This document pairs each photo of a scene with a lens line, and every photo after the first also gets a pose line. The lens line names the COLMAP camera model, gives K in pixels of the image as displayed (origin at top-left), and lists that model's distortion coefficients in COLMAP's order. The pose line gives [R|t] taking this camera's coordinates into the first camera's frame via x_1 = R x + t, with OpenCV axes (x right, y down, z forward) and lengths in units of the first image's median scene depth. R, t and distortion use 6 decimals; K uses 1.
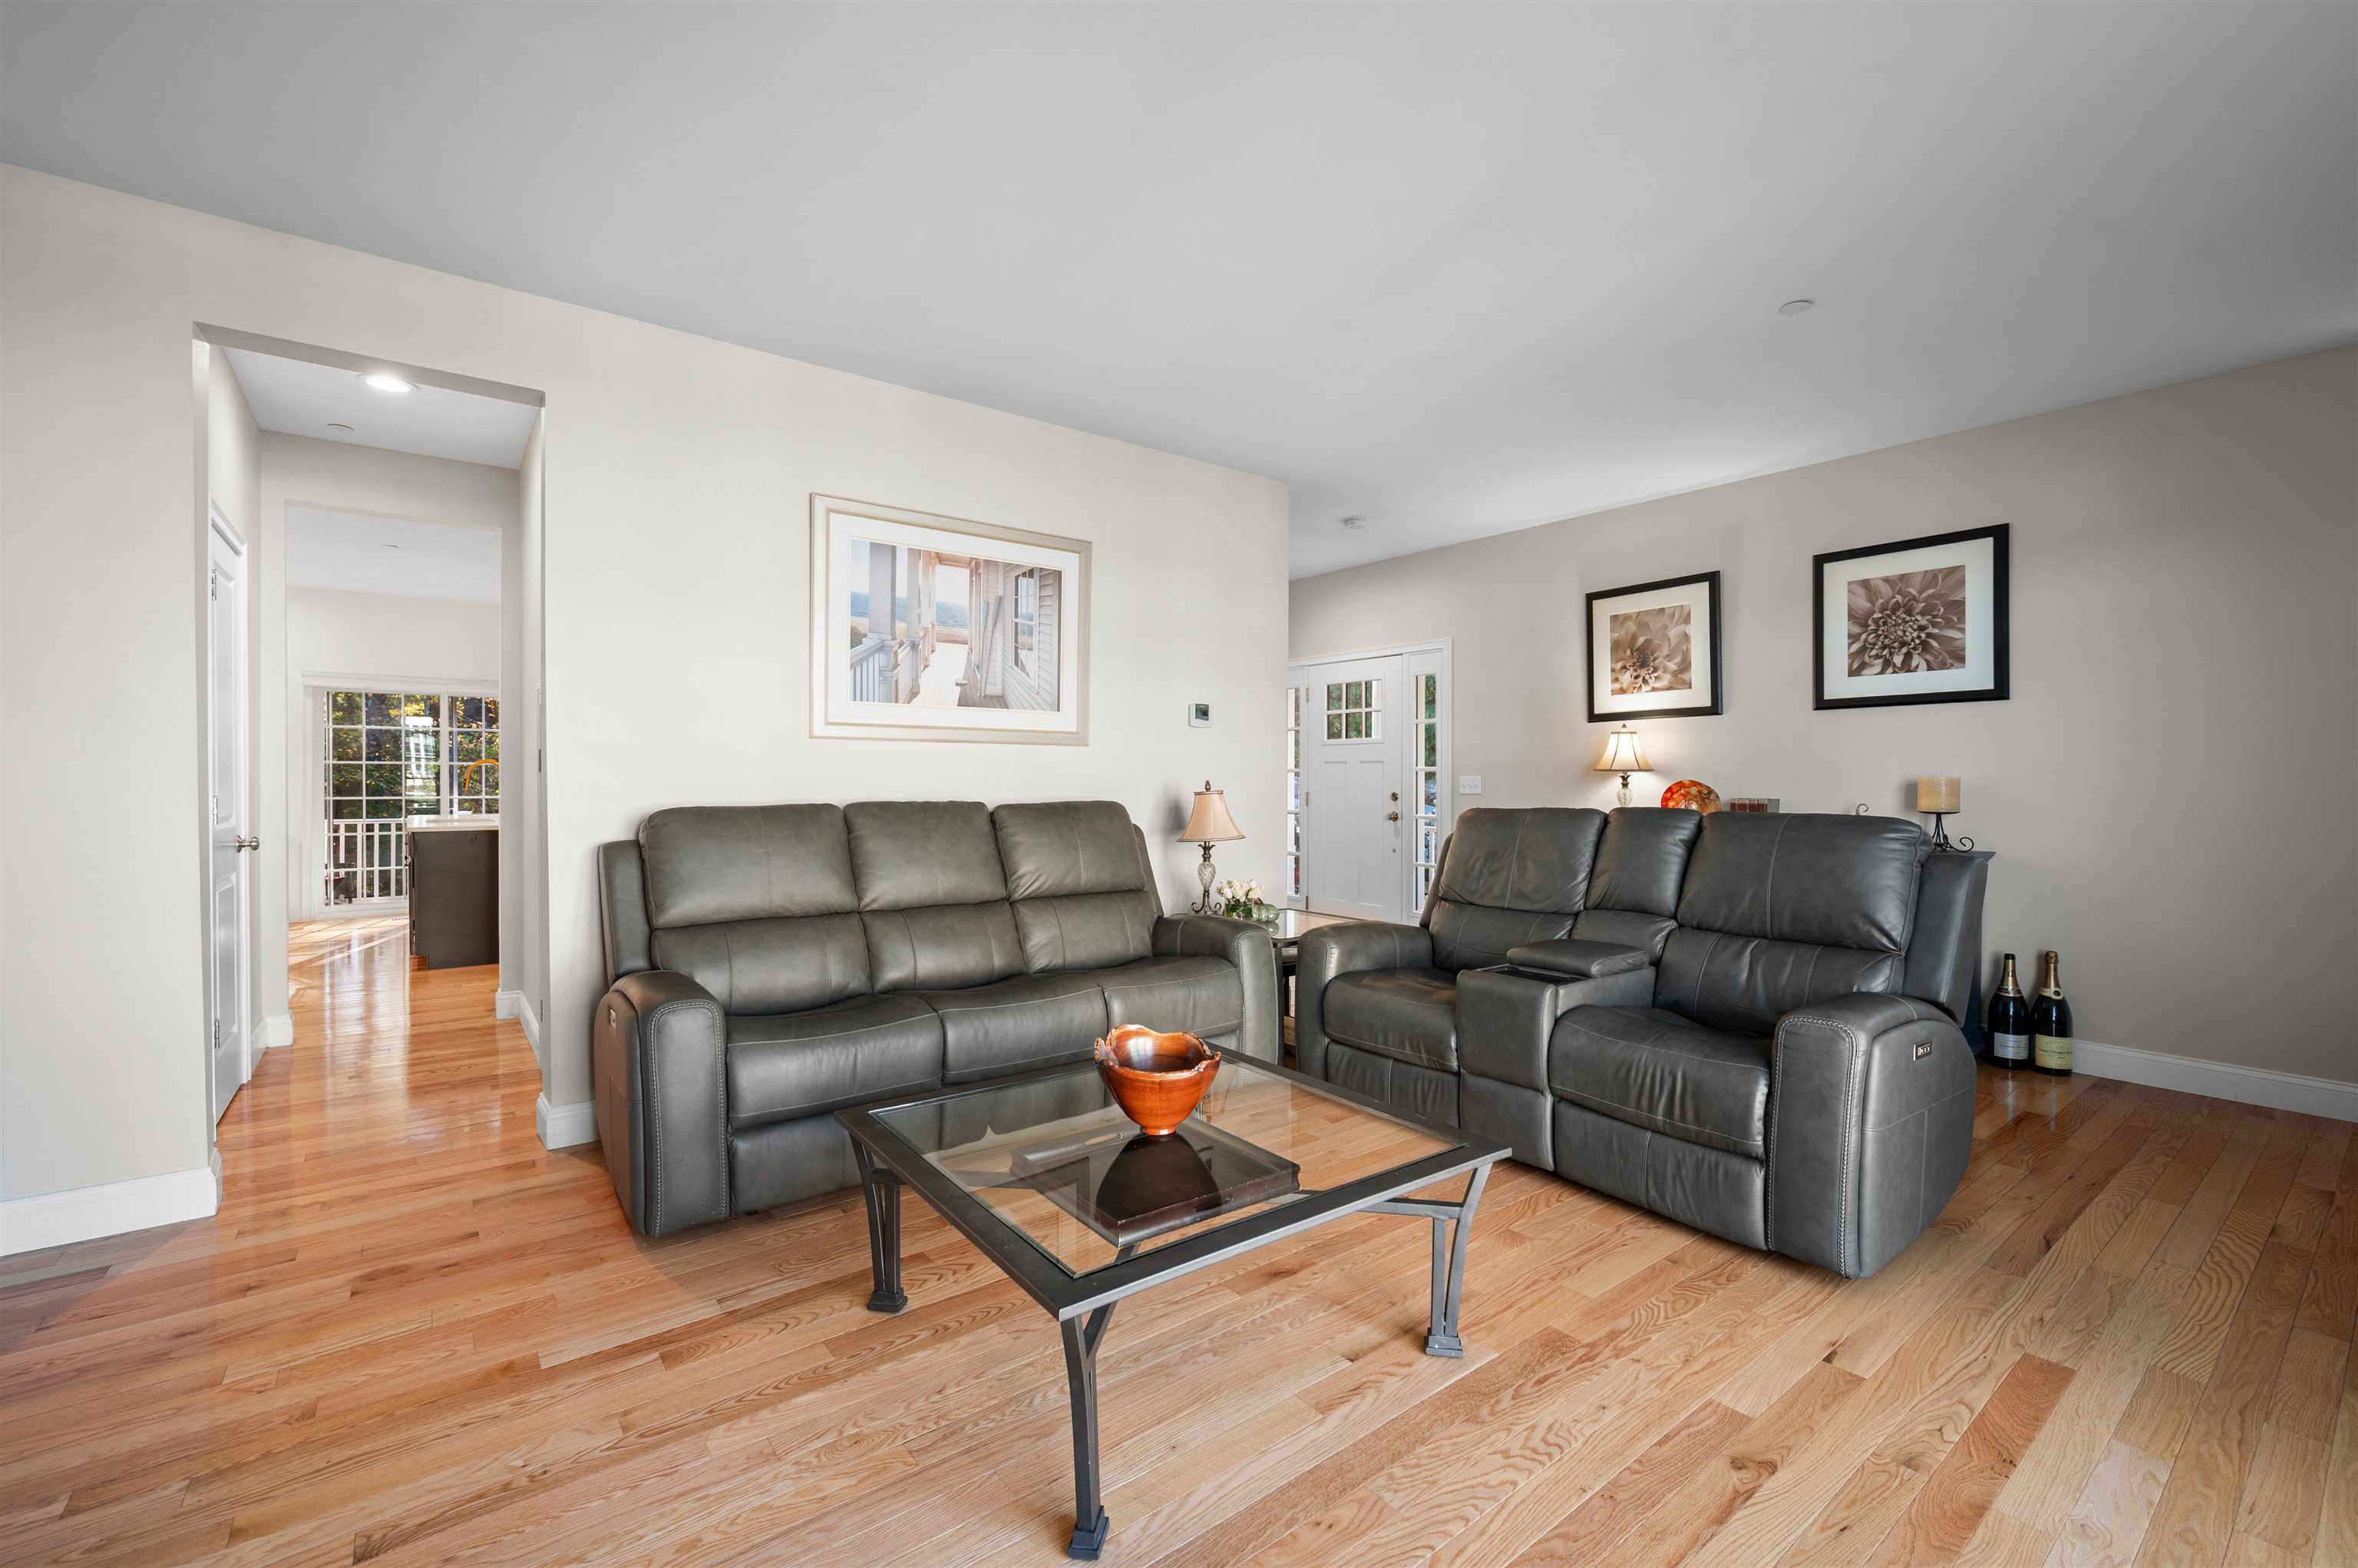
lens RADIAL K [[996.7, 0, 1191.0], [0, 996.7, 790.3], [0, 0, 1]] dist [0.001210, -0.000080]
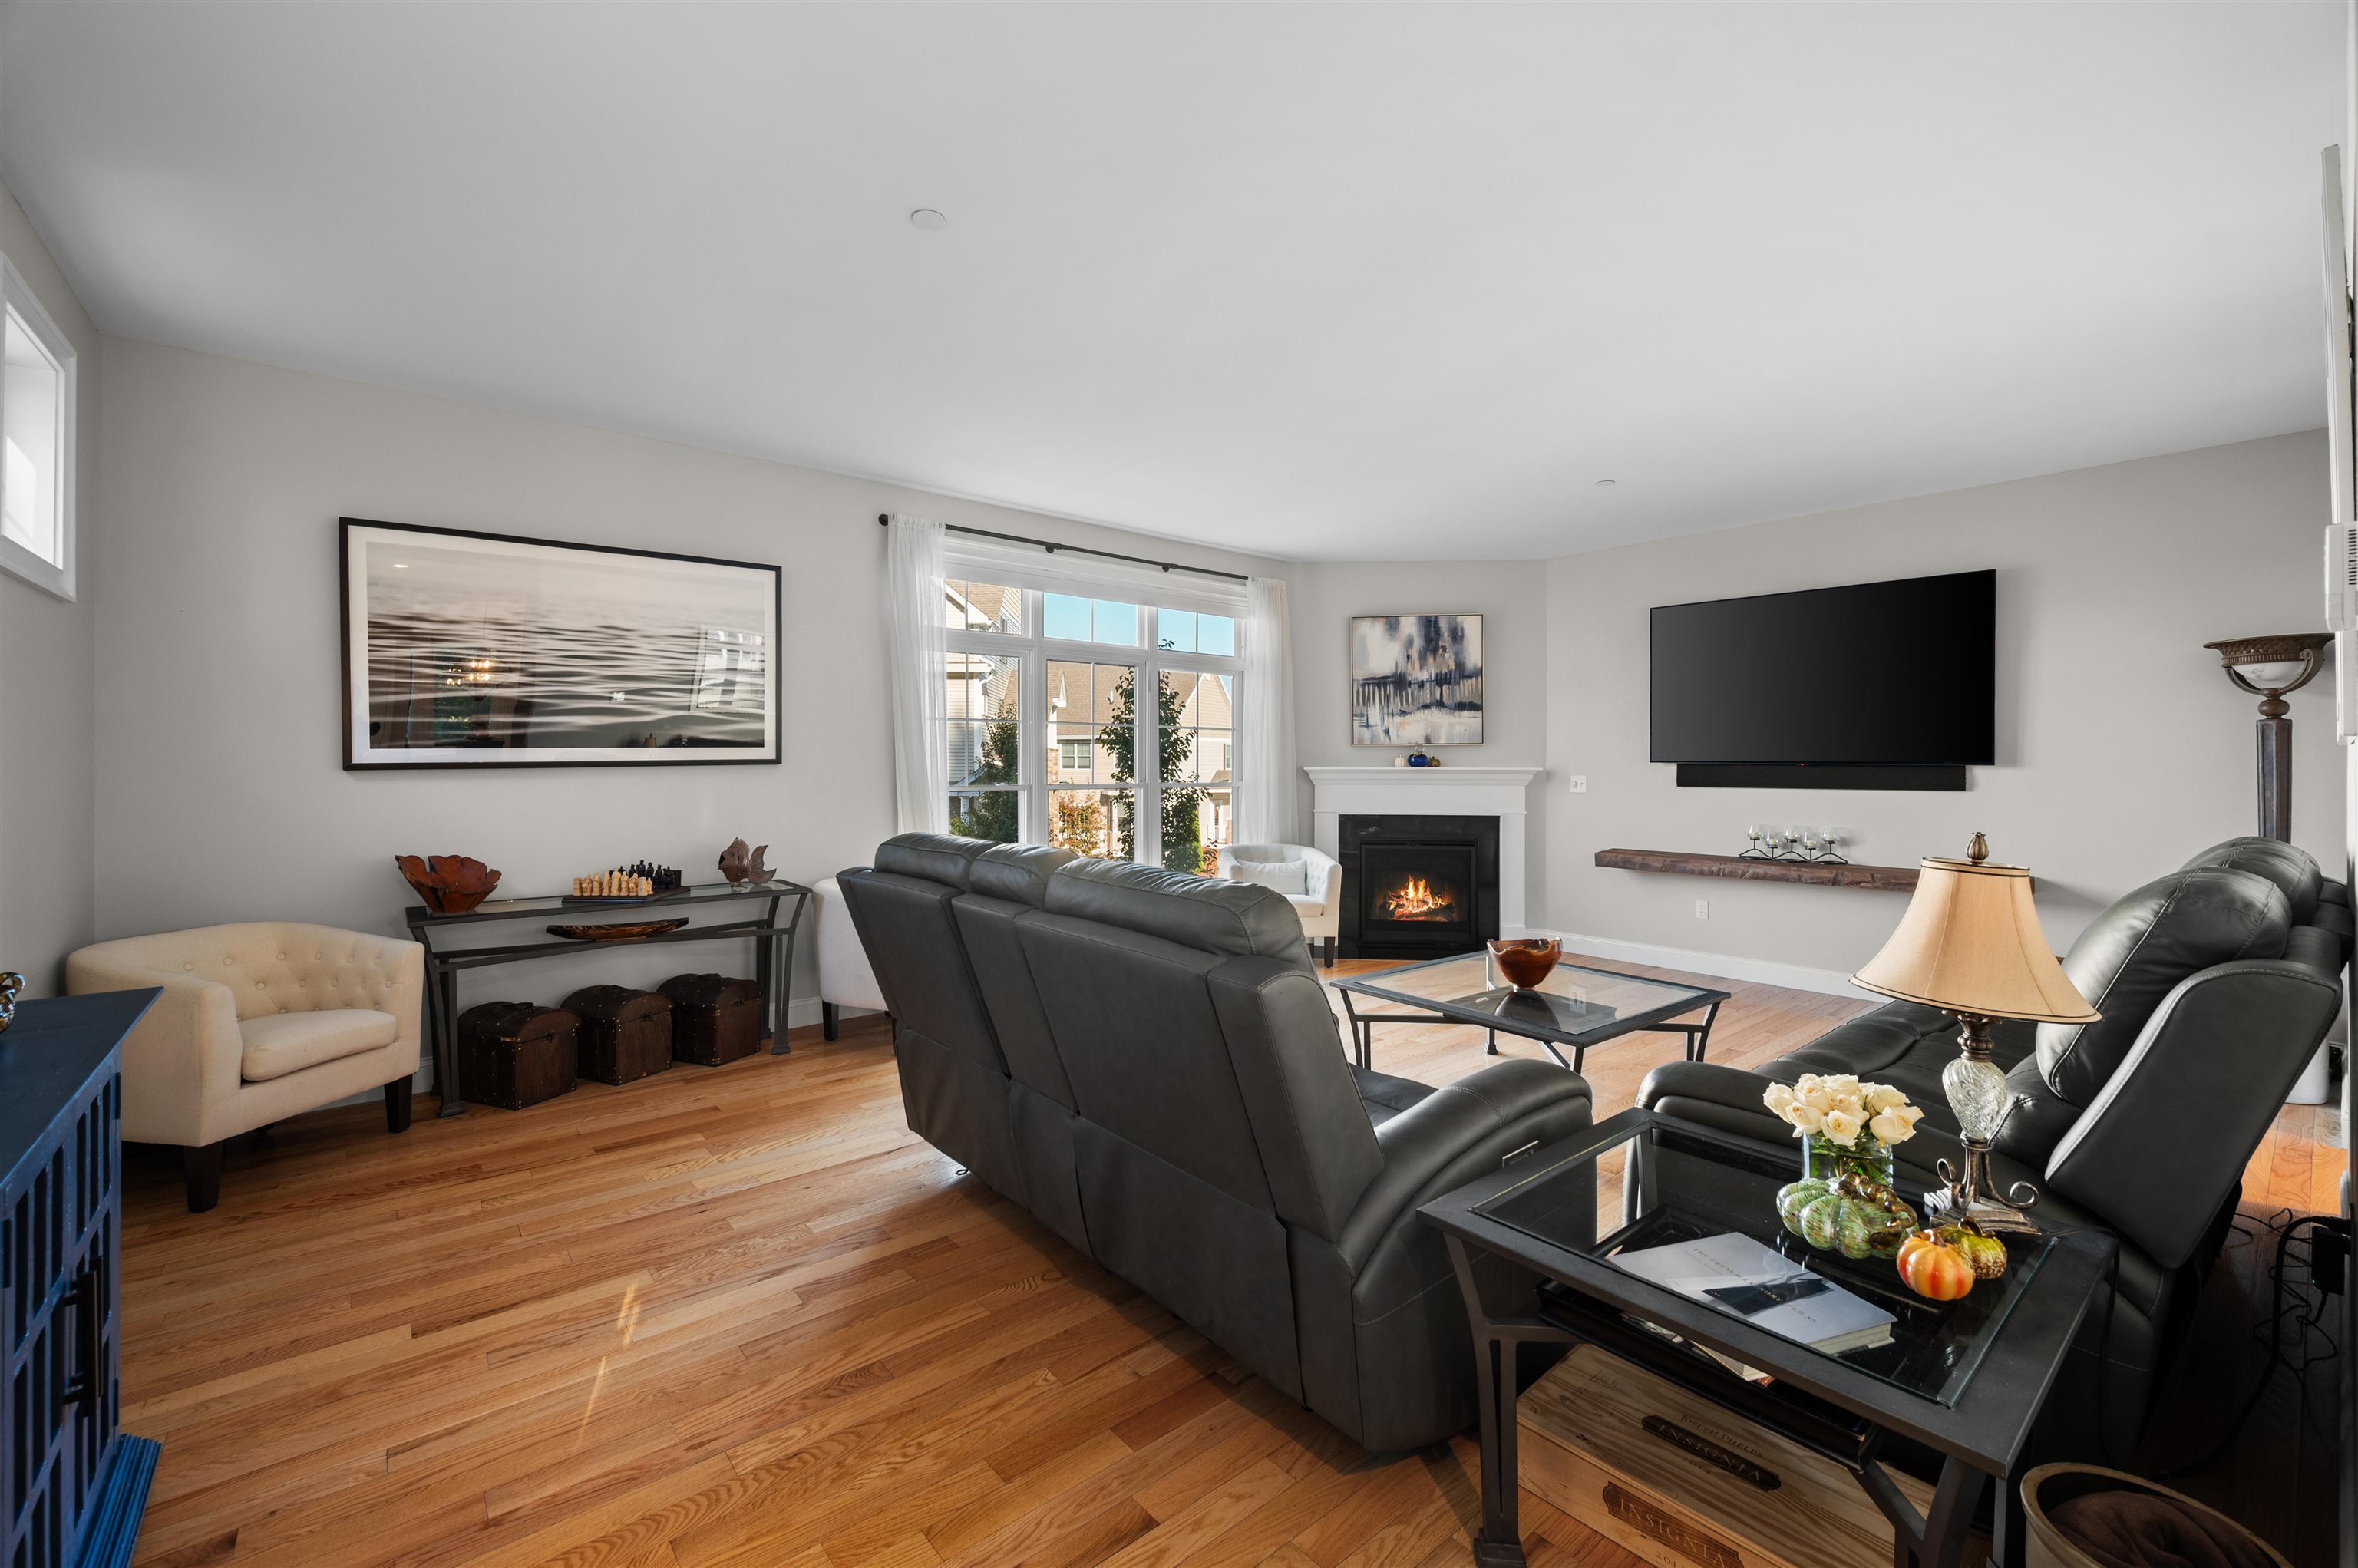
lens RADIAL K [[977.2, 0, 1184.5], [0, 977.2, 760.4], [0, 0, 1]] dist [0.000614, 0.000080]
pose [[-0.999298, -0.005225, -0.037101, 0.305358], [-0.005624, 0.999927, 0.010654, -0.037532], [0.037043, 0.010855, -0.999255, 1.297448]]
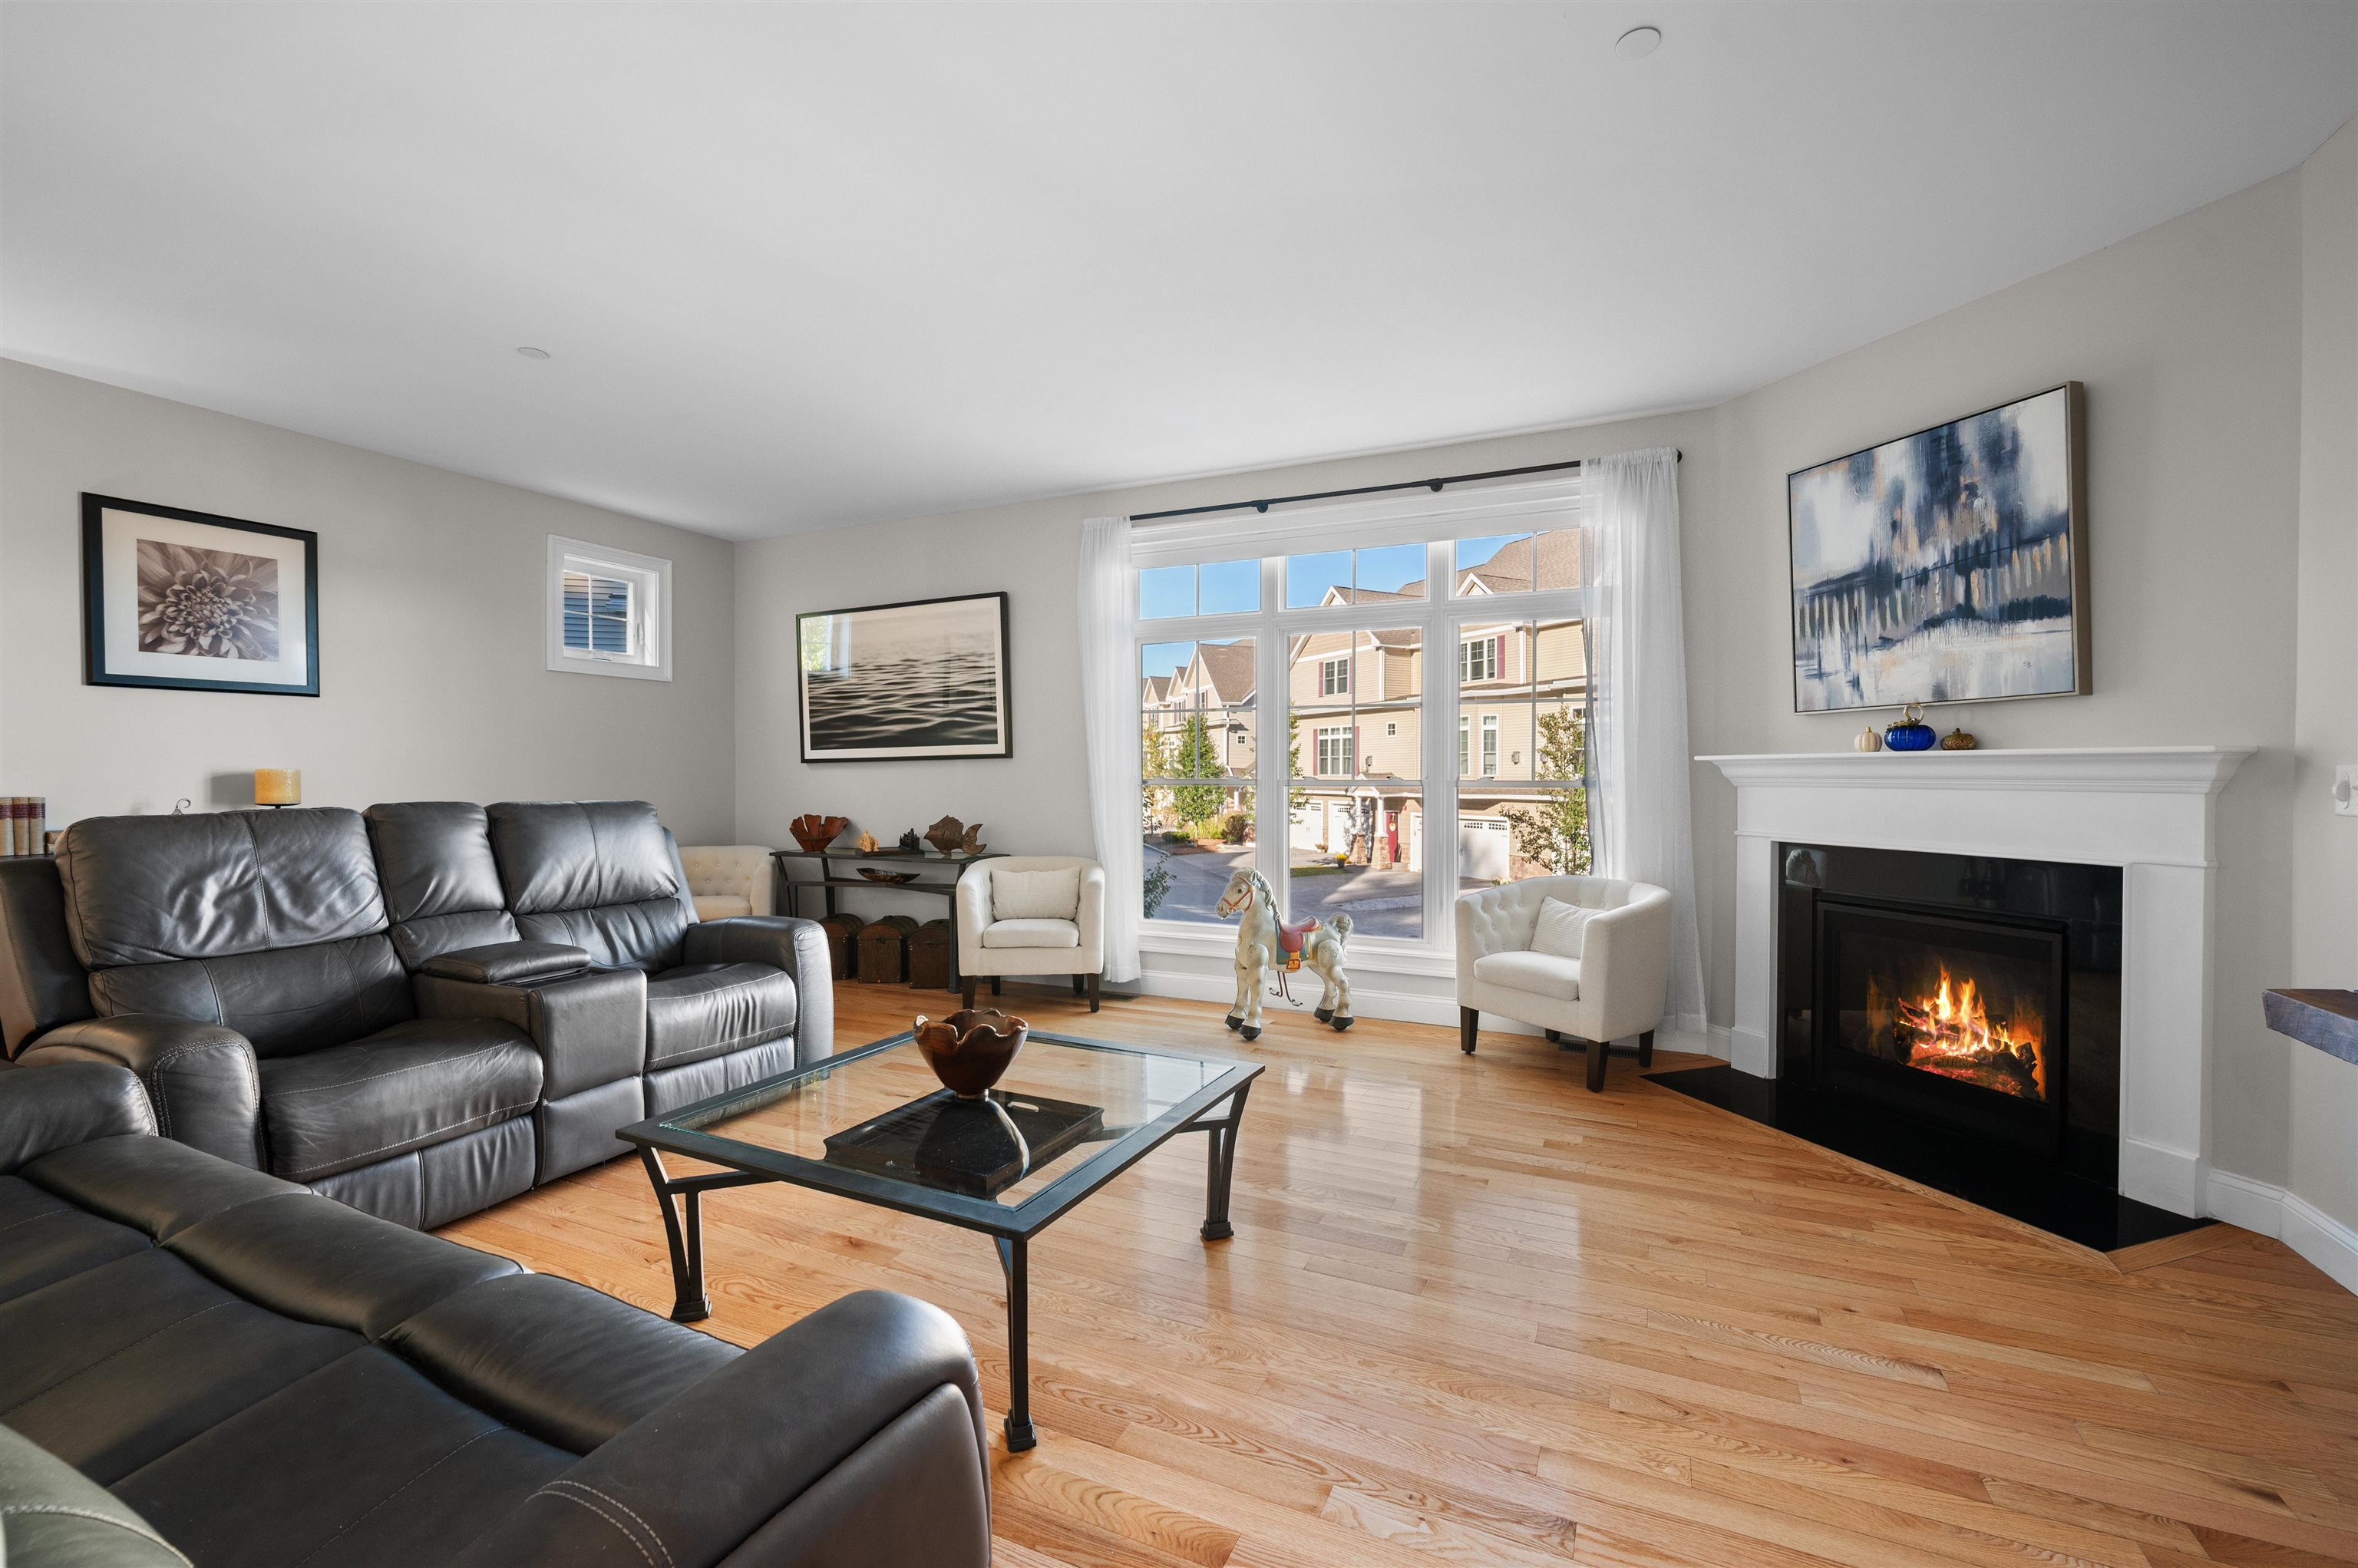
lens RADIAL K [[996.7, 0, 1191.0], [0, 996.7, 790.3], [0, 0, 1]] dist [0.001210, -0.000080]
pose [[-0.454228, -0.016570, 0.890732, -0.530456], [0.009481, 0.999680, 0.023431, -0.006534], [-0.890835, 0.019088, -0.453925, 0.613127]]
